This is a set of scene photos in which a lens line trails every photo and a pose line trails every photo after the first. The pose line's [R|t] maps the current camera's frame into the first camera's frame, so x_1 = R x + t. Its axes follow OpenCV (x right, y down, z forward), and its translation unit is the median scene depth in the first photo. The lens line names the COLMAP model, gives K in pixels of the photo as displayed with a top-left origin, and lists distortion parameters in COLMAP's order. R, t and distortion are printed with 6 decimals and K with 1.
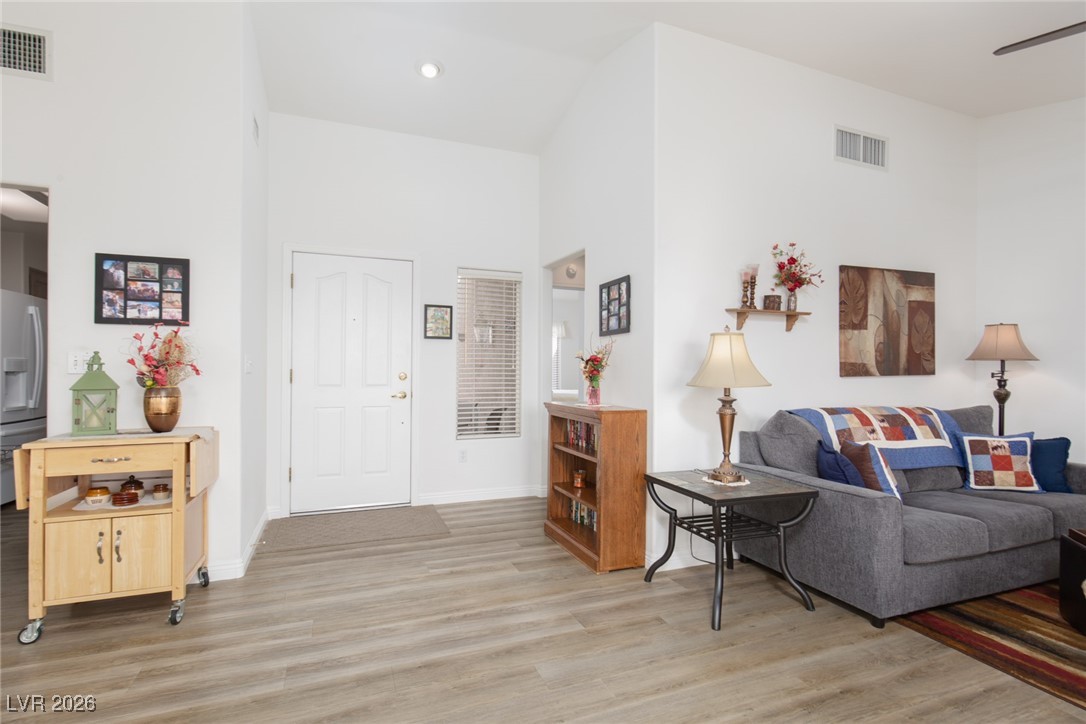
lens RADIAL K [[533.8, 0, 562.1], [0, 533.8, 369.2], [0, 0, 1]] dist [0.000956, -0.000264]
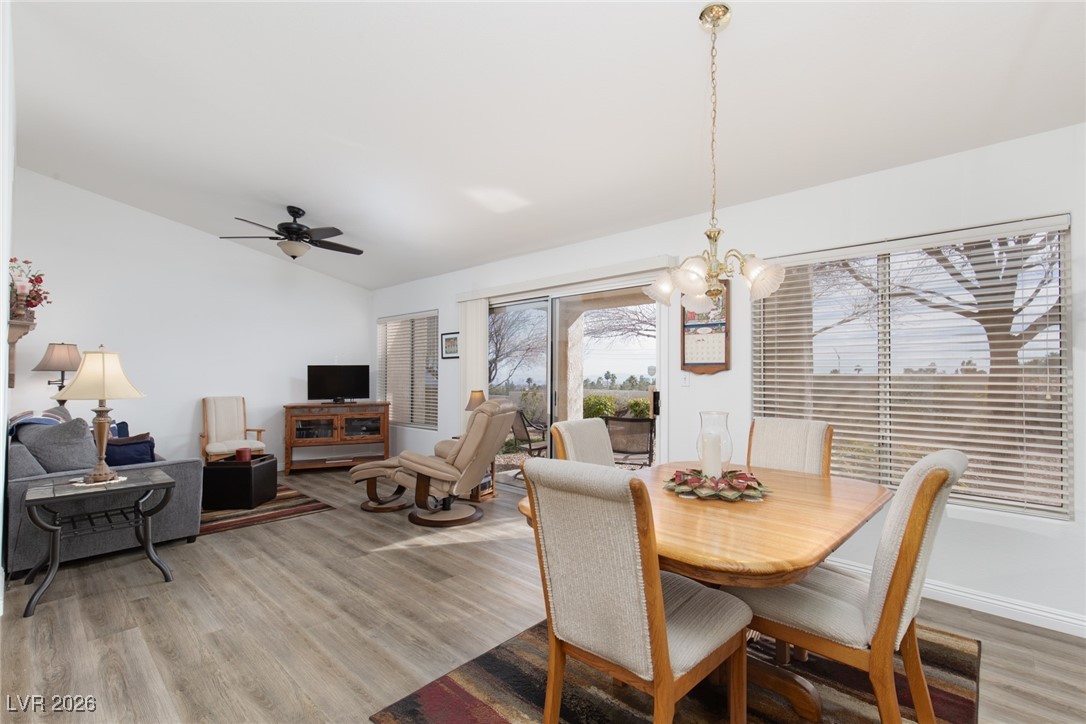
lens RADIAL K [[495.2, 0, 546.6], [0, 495.2, 359.3], [0, 0, 1]] dist [0.009814, -0.001920]
pose [[-0.429353, 0.020827, 0.902896, -1.273080], [-0.008021, 0.999607, -0.026872, -0.036118], [-0.903101, -0.018780, -0.429017, 0.717779]]
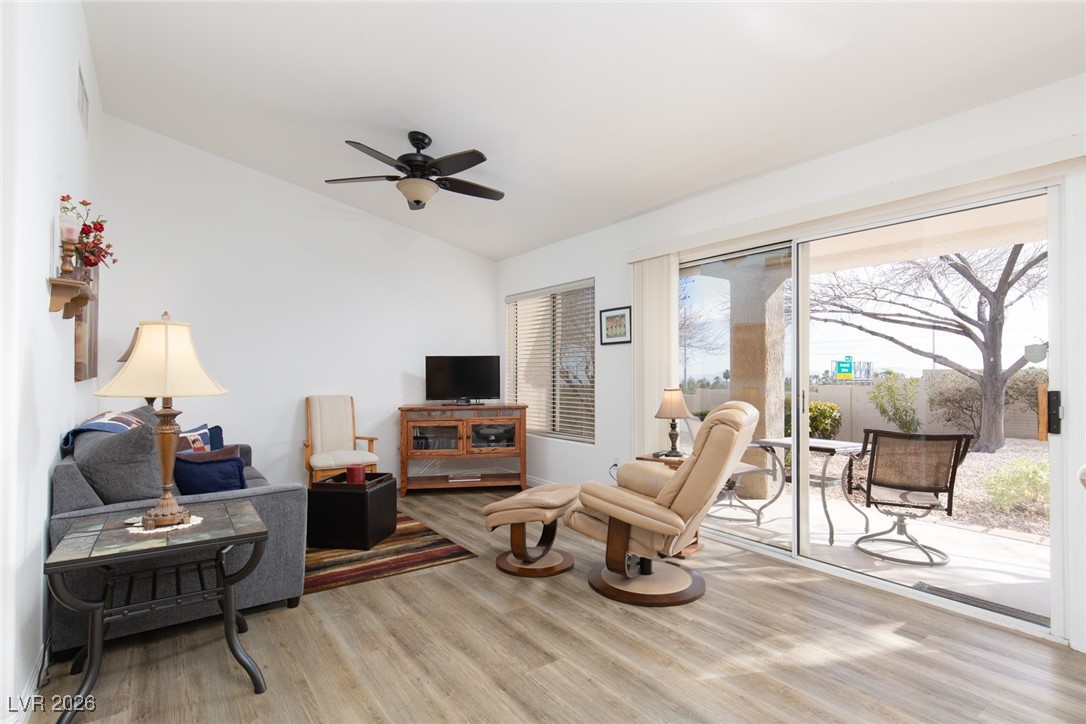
lens RADIAL K [[533.8, 0, 537.5], [0, 533.8, 358.5], [0, 0, 1]] dist [0.000956, -0.000264]
pose [[-0.245785, 0.022612, 0.969061, -0.630504], [-0.006105, 0.999672, -0.024874, -0.003434], [-0.969305, -0.012030, -0.245566, 0.822373]]
